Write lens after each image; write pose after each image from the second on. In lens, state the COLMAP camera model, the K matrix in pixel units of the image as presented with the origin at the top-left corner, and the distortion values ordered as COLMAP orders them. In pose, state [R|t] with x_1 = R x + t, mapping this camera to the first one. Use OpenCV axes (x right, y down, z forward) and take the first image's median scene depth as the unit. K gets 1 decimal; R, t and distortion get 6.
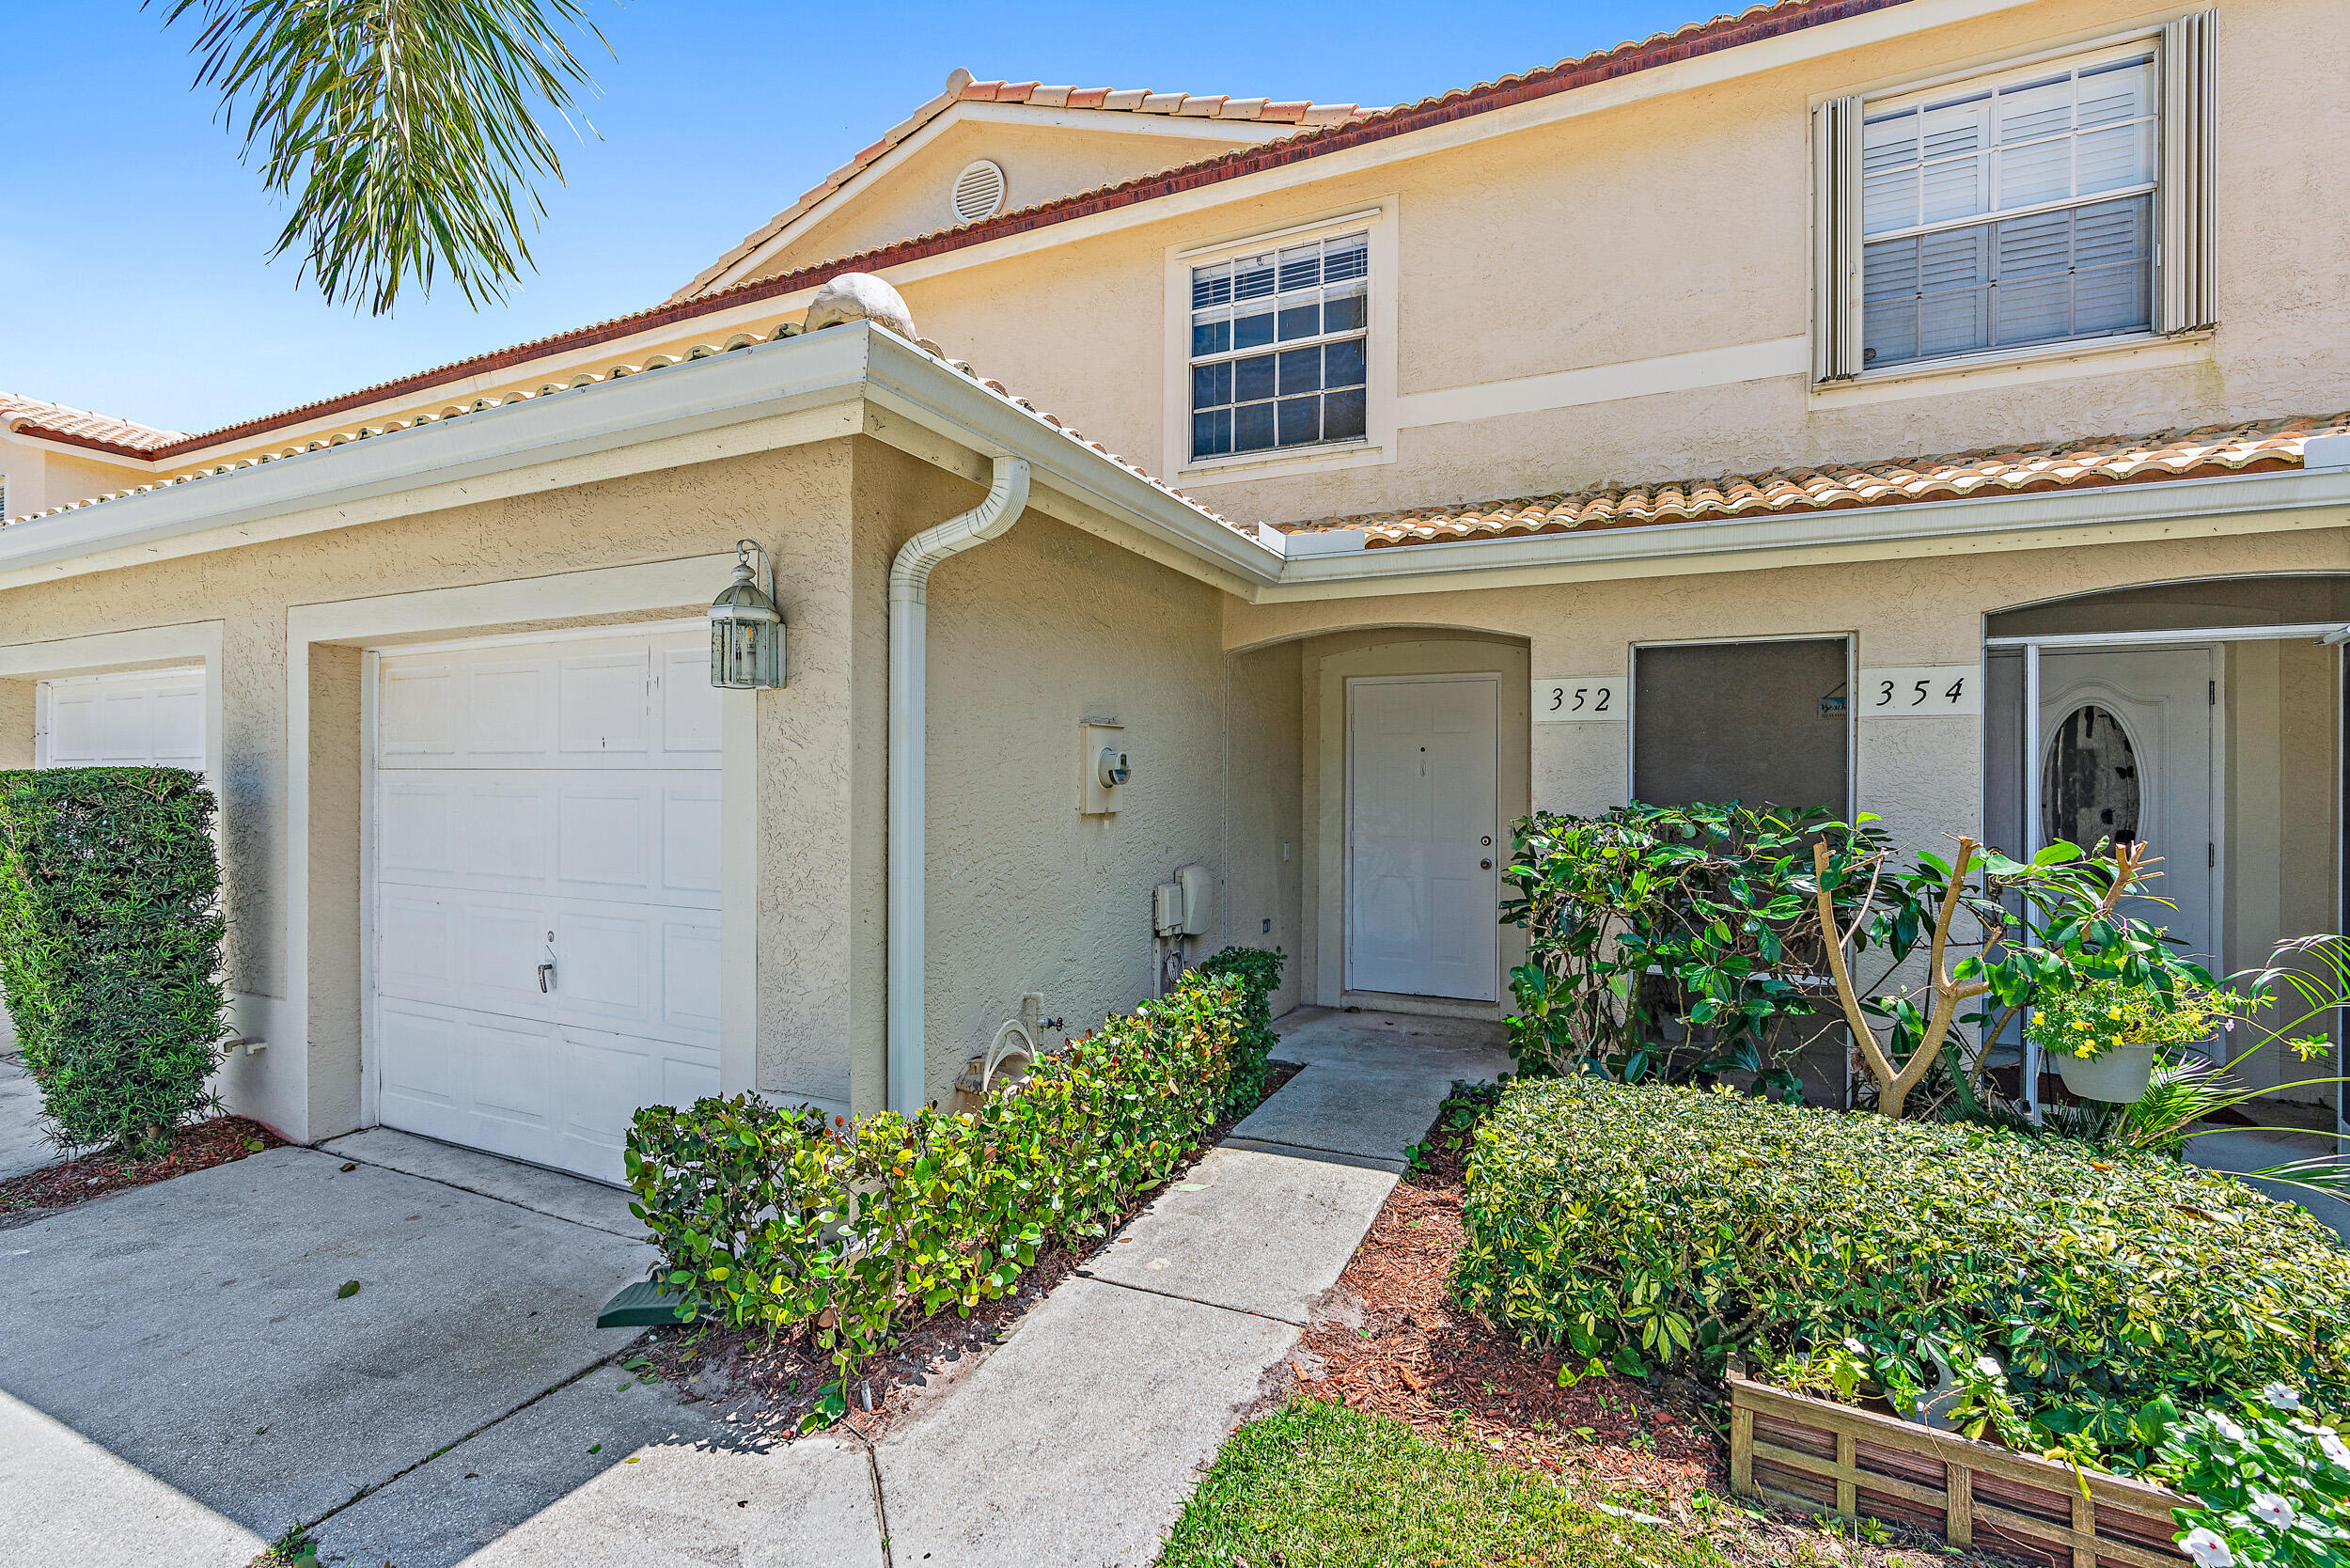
lens RADIAL K [[1071.1, 0, 1168.0], [0, 1071.1, 776.2], [0, 0, 1]] dist [0.000610, 0.000227]
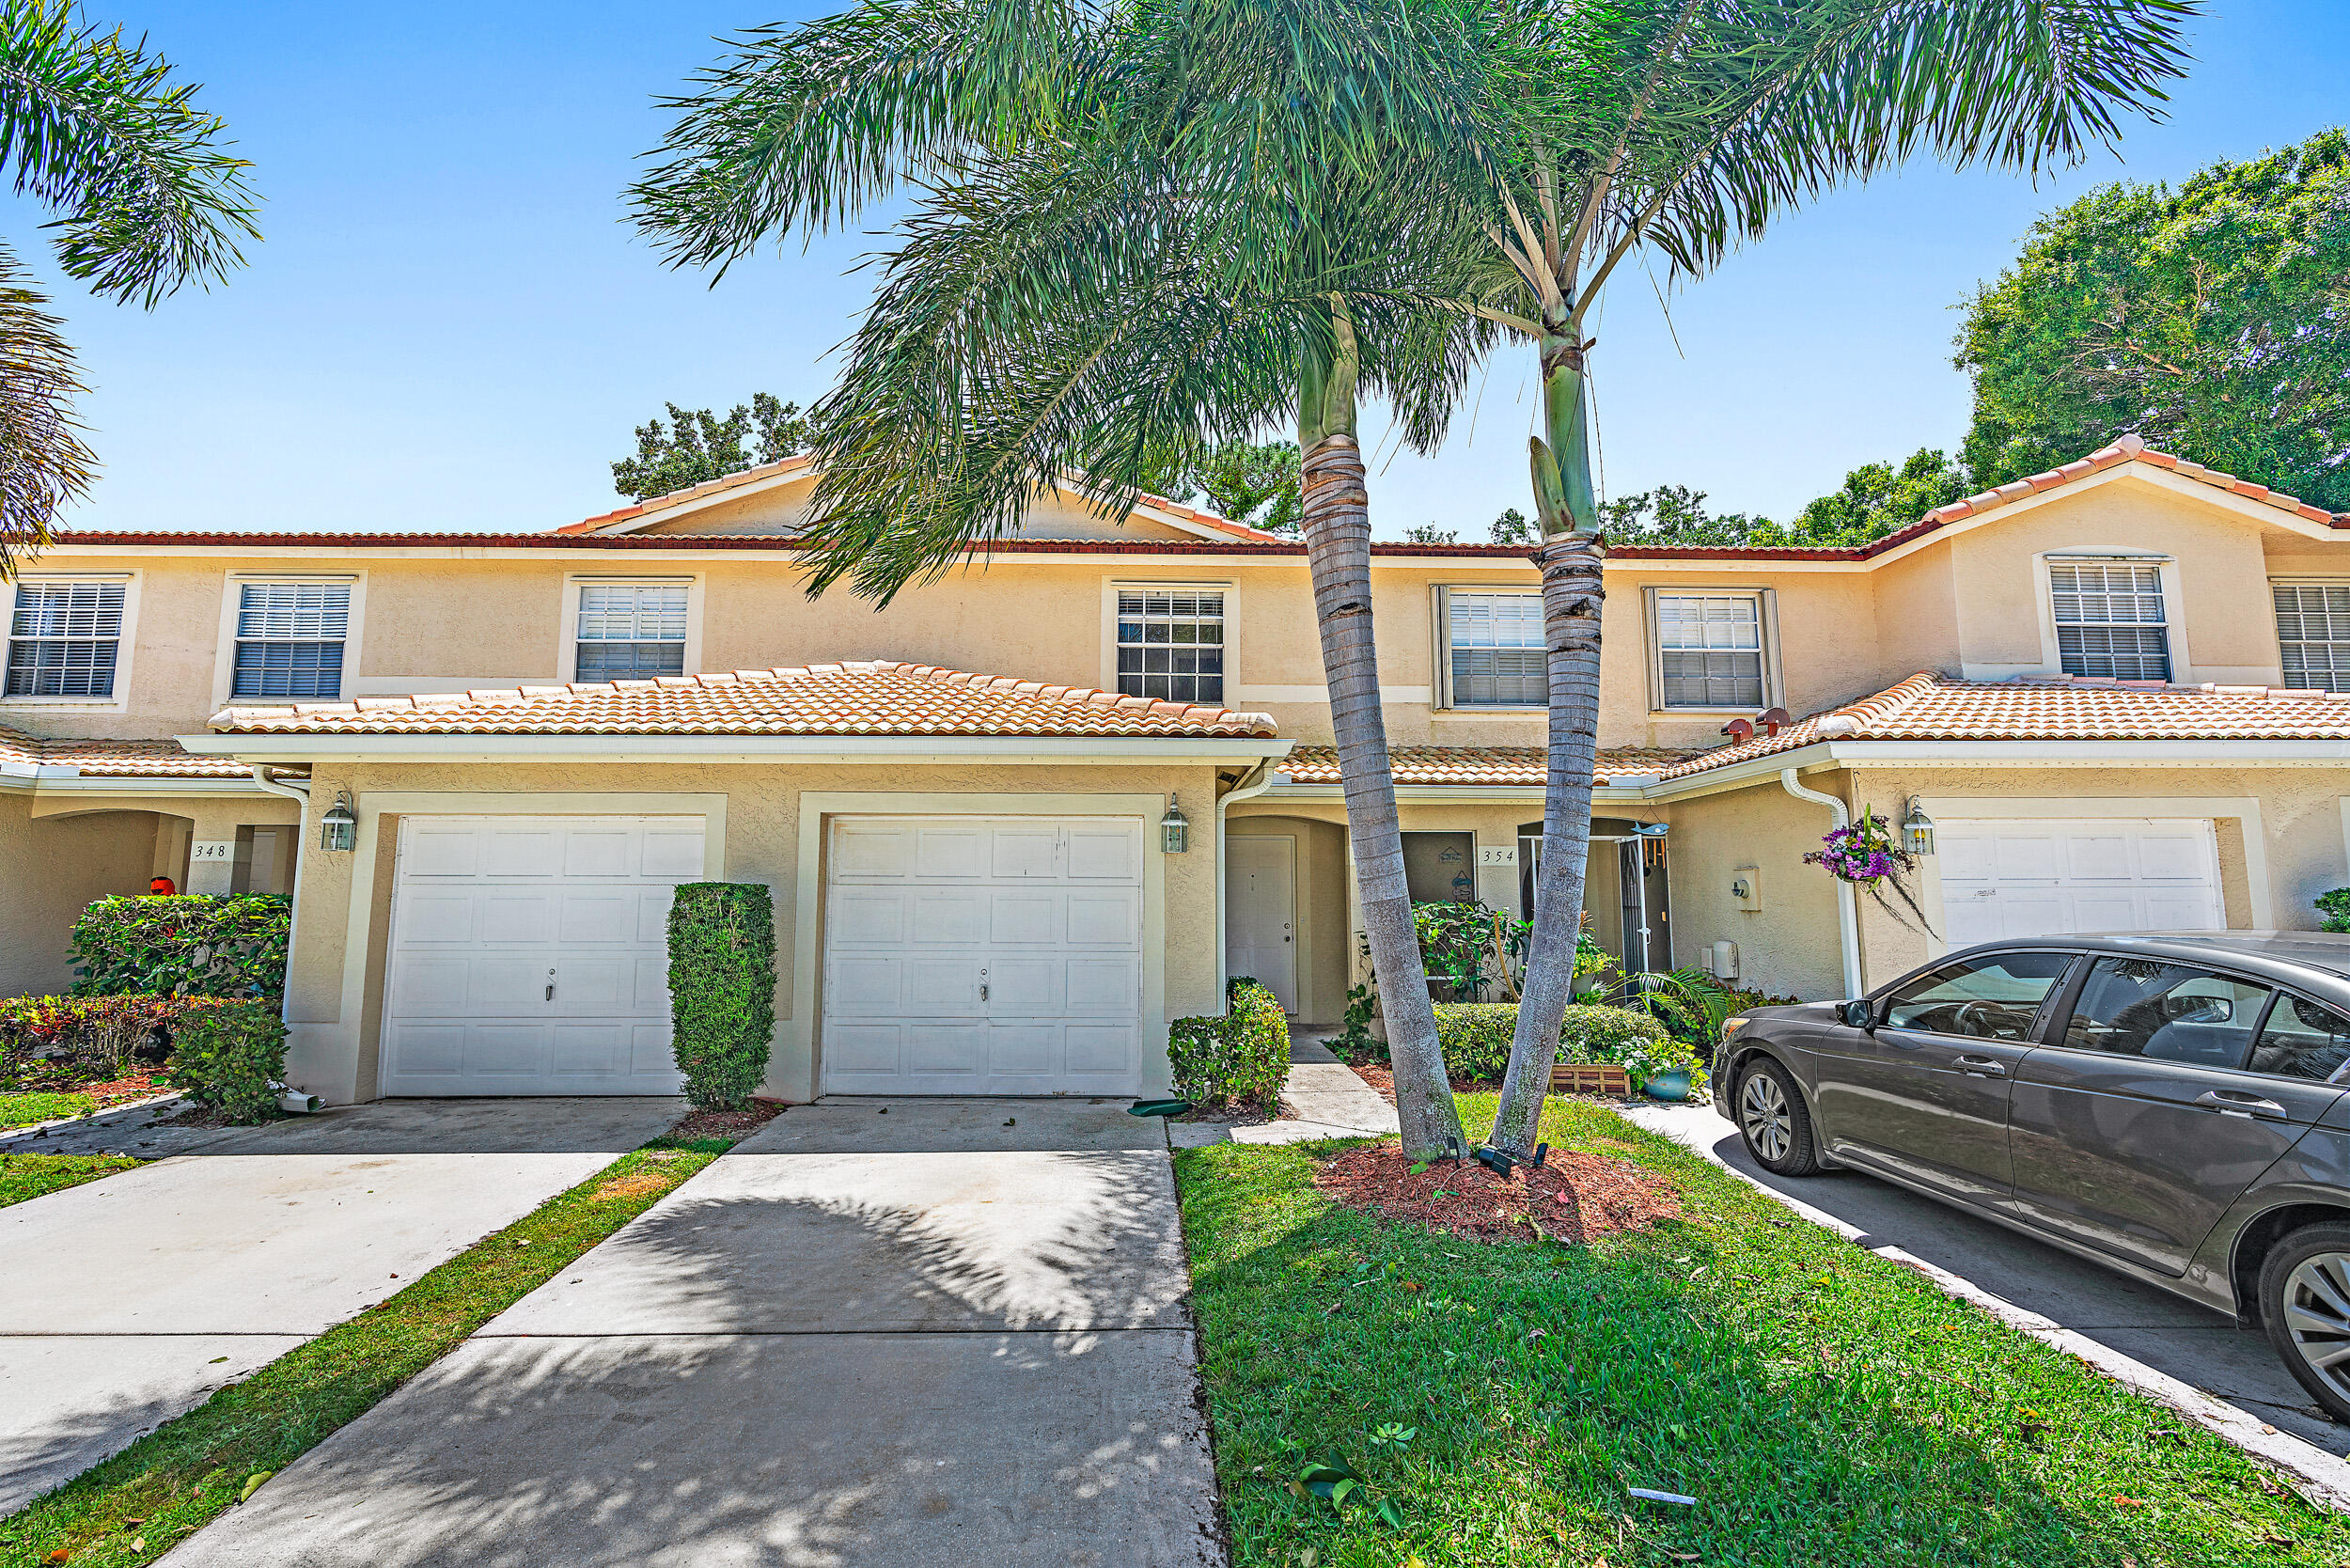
lens RADIAL K [[1071.1, 0, 1179.2], [0, 1071.1, 781.9], [0, 0, 1]] dist [0.000610, 0.000227]
pose [[0.885892, 0.048494, 0.461351, -0.713301], [-0.000023, 0.994526, -0.104494, 0.005870], [-0.463892, 0.092560, 0.881043, -0.552885]]
